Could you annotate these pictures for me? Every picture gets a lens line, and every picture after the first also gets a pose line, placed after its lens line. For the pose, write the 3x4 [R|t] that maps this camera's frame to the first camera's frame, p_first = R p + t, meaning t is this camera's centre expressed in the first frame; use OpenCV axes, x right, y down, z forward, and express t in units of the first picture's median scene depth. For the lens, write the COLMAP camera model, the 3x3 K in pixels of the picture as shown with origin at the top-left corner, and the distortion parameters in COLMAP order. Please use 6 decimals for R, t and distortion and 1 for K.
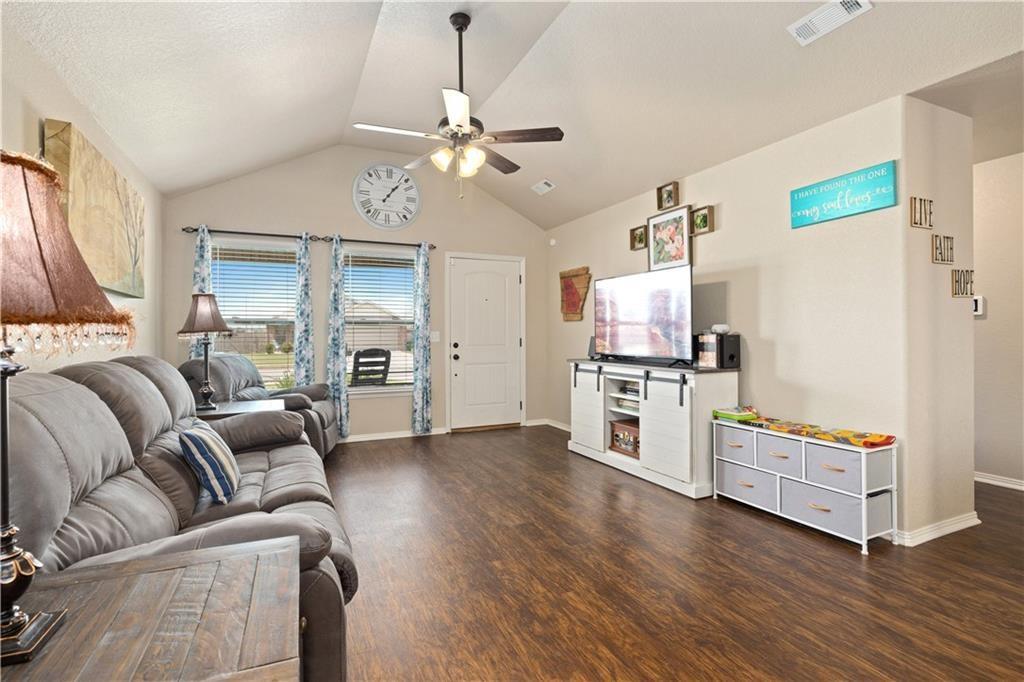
lens RADIAL K [[487.9, 0, 513.8], [0, 487.9, 336.5], [0, 0, 1]] dist [0.002943, 0.000154]
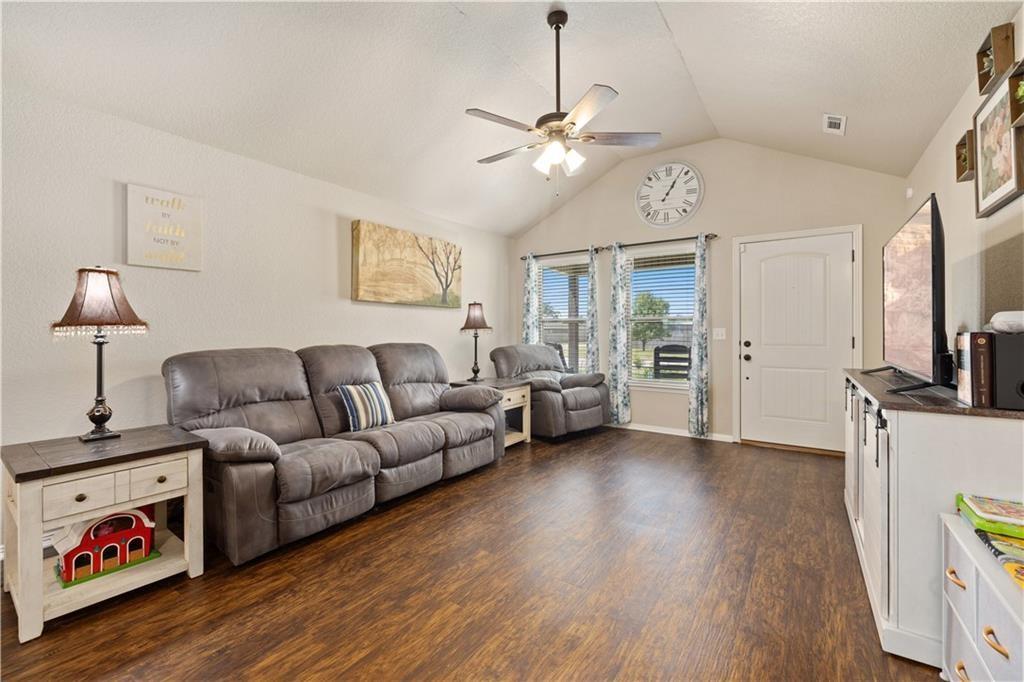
lens RADIAL K [[431.1, 0, 510.6], [0, 431.1, 336.2], [0, 0, 1]] dist [-0.000058, -0.000077]
pose [[0.509777, 0.014135, -0.860190, 0.350881], [-0.007298, 0.999900, 0.012105, -0.002207], [0.860276, 0.000107, 0.509829, 0.266781]]
